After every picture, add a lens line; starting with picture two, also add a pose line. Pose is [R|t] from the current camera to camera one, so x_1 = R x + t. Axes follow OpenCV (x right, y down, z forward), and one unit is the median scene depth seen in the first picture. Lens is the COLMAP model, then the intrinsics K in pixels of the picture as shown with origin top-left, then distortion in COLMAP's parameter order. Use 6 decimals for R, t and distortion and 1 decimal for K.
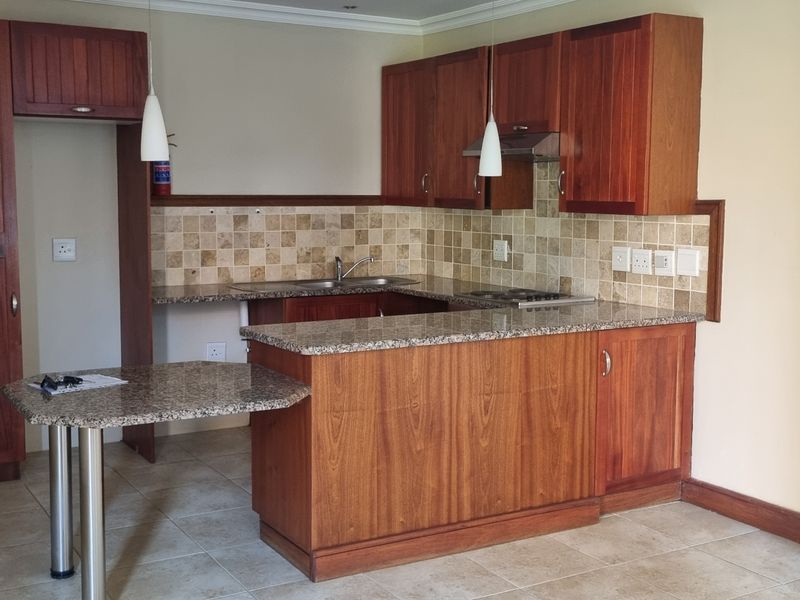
lens RADIAL K [[994.9, 0, 394.3], [0, 994.9, 299.2], [0, 0, 1]] dist [0.035255, 0.000000]
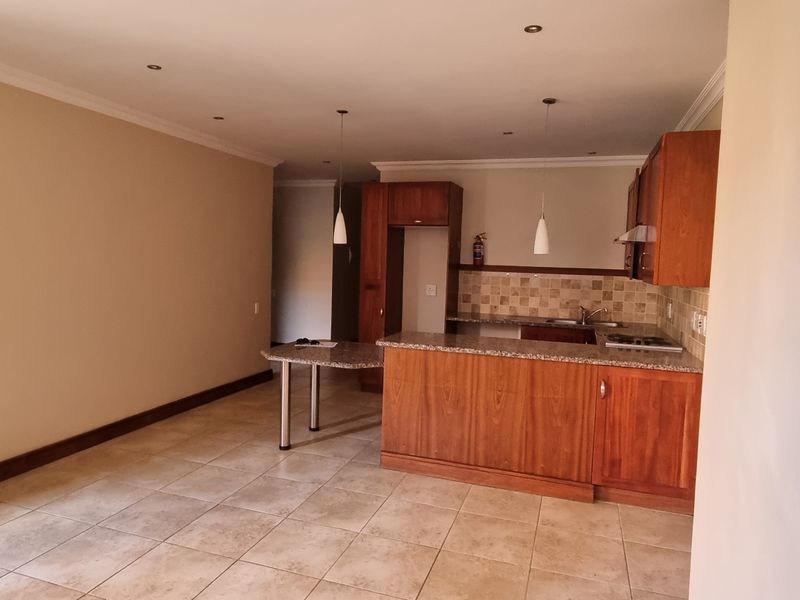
lens RADIAL K [[539.6, 0, 403.8], [0, 539.6, 301.0], [0, 0, 1]] dist [0.000701, 0.000183]
pose [[0.657866, 0.074284, -0.749463, 0.441444], [-0.111305, 0.993786, 0.000798, -0.021205], [0.744865, 0.082894, 0.662046, 0.217798]]
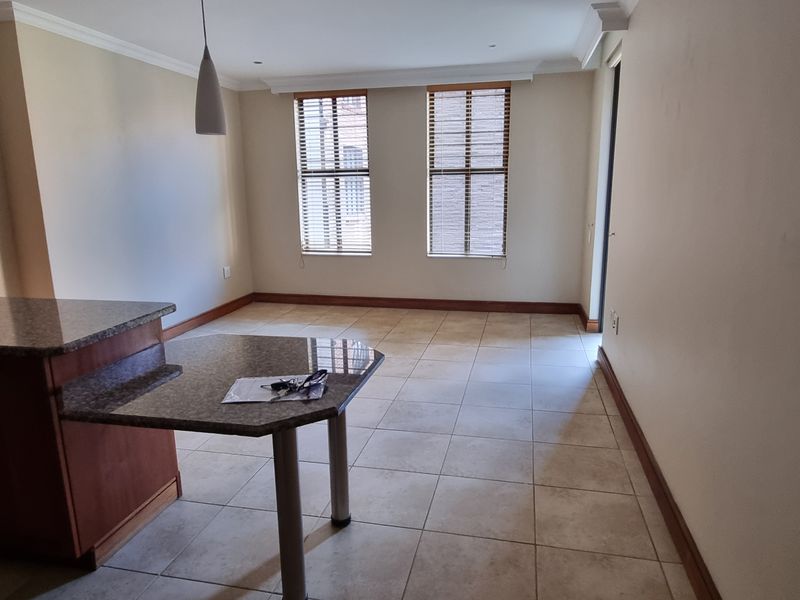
lens RADIAL K [[539.6, 0, 407.1], [0, 539.6, 300.5], [0, 0, 1]] dist [0.000701, 0.000183]
pose [[-0.733578, -0.136130, 0.665832, -0.448631], [0.085710, 0.953379, 0.289350, -0.073805], [-0.674179, 0.269329, -0.687710, 0.778019]]
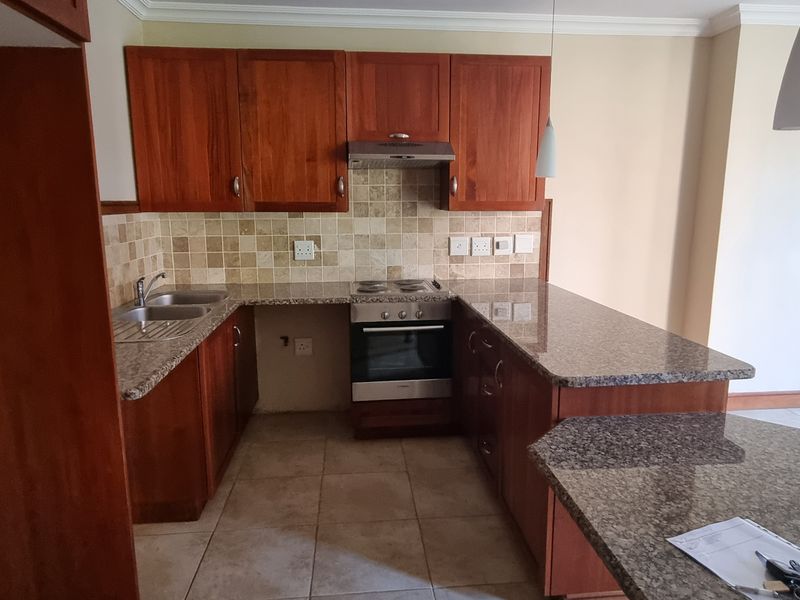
lens RADIAL K [[539.6, 0, 400.0], [0, 539.6, 297.8], [0, 0, 1]] dist [0.000701, 0.000183]
pose [[0.428019, -0.166120, 0.888371, -0.389963], [0.106930, 0.985366, 0.132738, -0.066496], [-0.897422, 0.038179, 0.439519, 0.664835]]
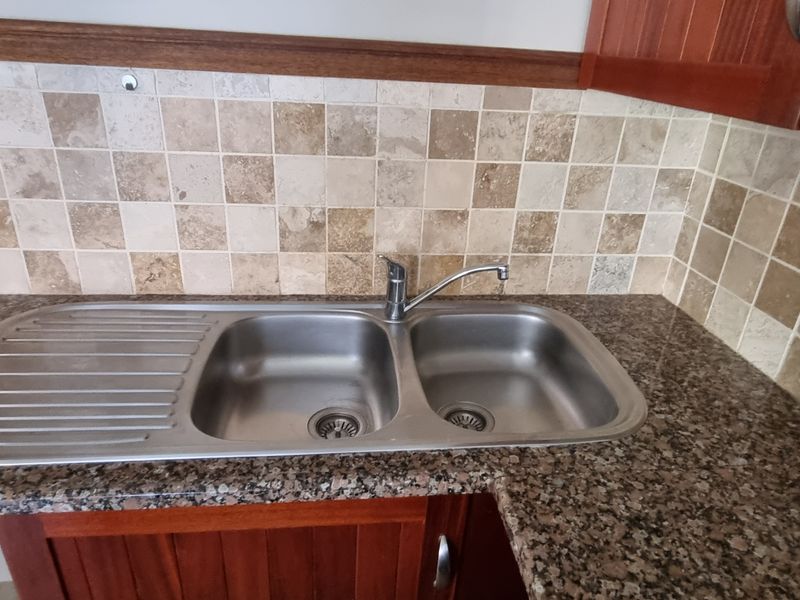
lens RADIAL K [[539.6, 0, 401.6], [0, 539.6, 294.8], [0, 0, 1]] dist [0.000701, 0.000183]
pose [[0.910539, 0.209148, -0.356617, 0.011775], [-0.093571, 0.944468, 0.314999, -0.091451], [0.402695, -0.253450, 0.879545, 0.913427]]
